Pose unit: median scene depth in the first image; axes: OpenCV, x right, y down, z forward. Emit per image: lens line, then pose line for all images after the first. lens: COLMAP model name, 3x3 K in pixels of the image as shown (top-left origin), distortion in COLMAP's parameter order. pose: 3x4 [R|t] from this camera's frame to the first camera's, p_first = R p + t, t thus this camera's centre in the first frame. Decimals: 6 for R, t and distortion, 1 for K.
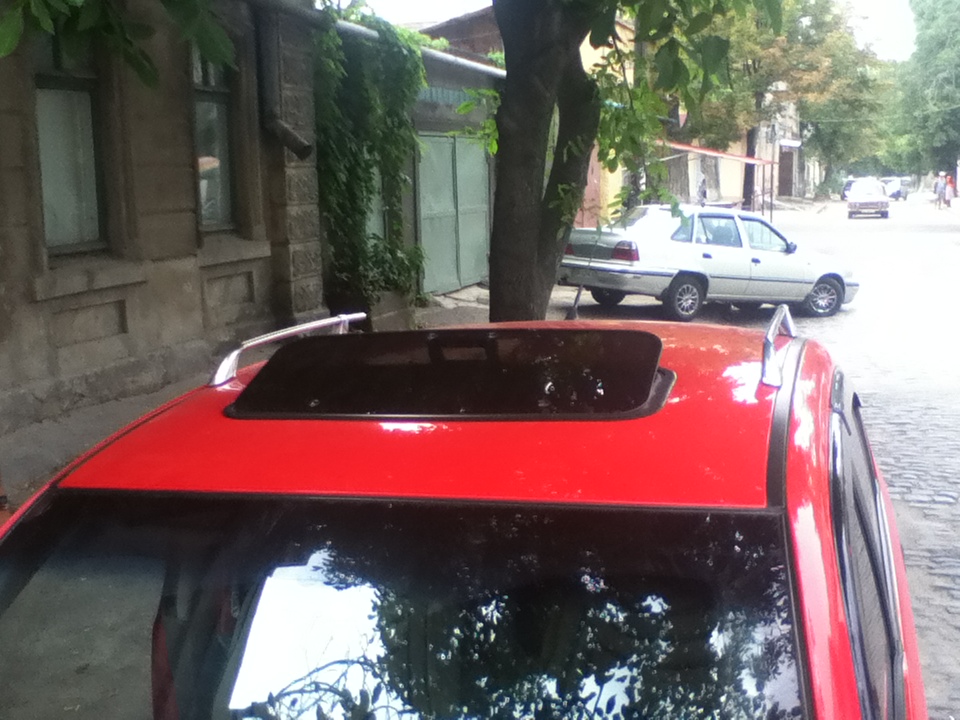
lens RADIAL K [[1147.3, 0, 483.0], [0, 1147.3, 343.3], [0, 0, 1]] dist [0.074148, -0.216536]
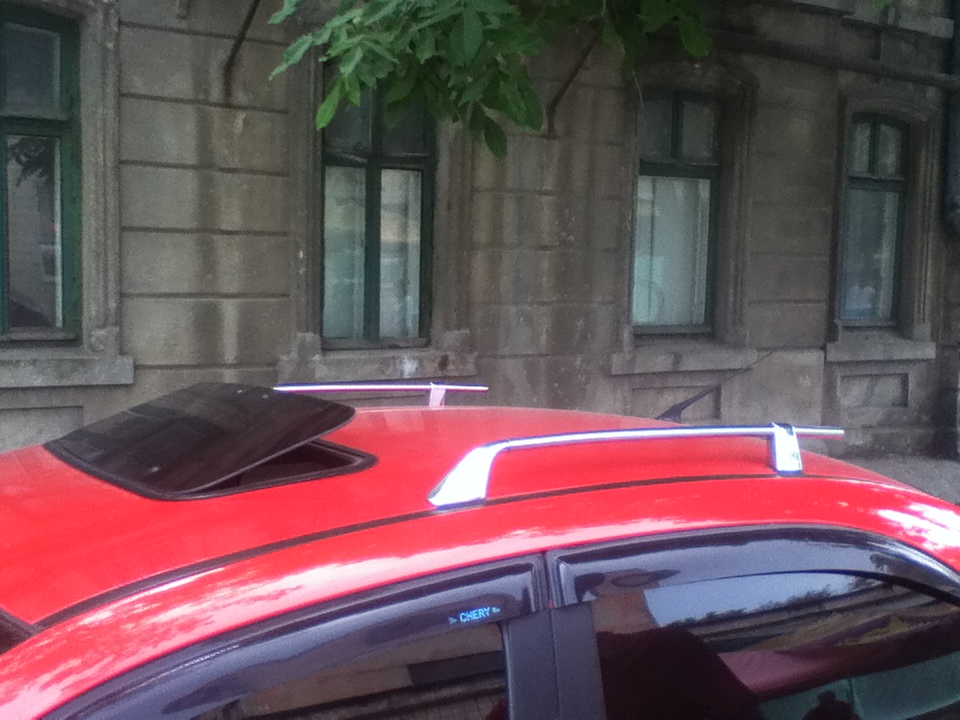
lens RADIAL K [[1147.3, 0, 483.0], [0, 1147.3, 343.3], [0, 0, 1]] dist [0.074148, -0.216536]
pose [[0.737041, 0.095574, -0.669056, 0.132178], [-0.145617, 0.989156, -0.019113, -0.016705], [0.659975, 0.111513, 0.742966, 0.082829]]
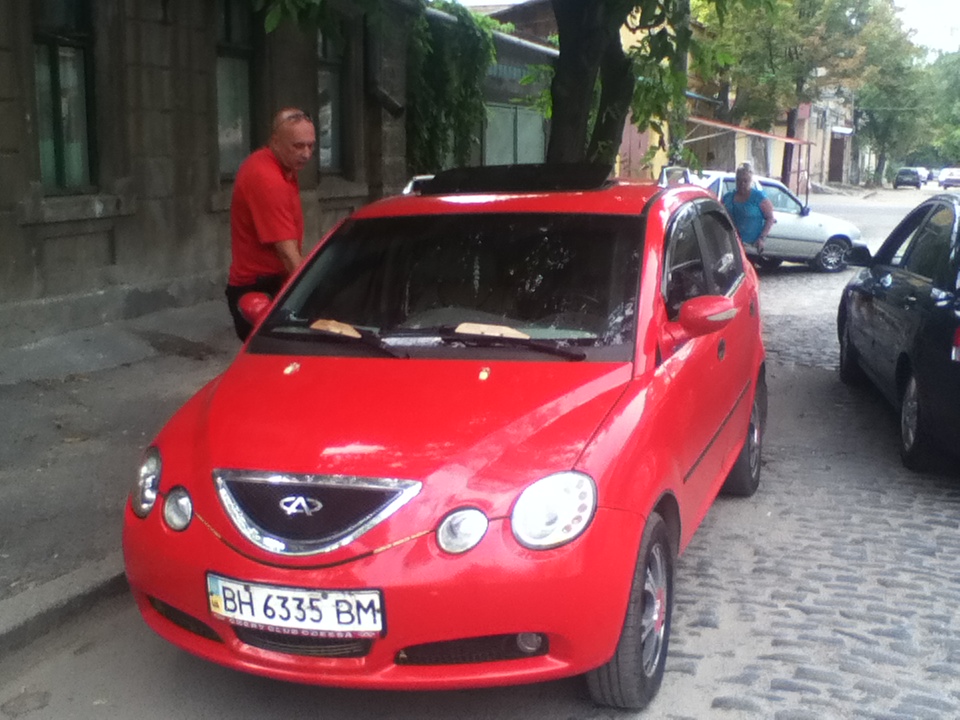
lens RADIAL K [[1127.5, 0, 480.0], [0, 1127.5, 360.0], [0, 0, 1]] dist [0.030236, -0.041002]
pose [[0.998310, 0.031813, -0.048627, 0.002743], [-0.030209, 0.998987, 0.033365, 0.051028], [0.049639, -0.031839, 0.998260, -0.201382]]
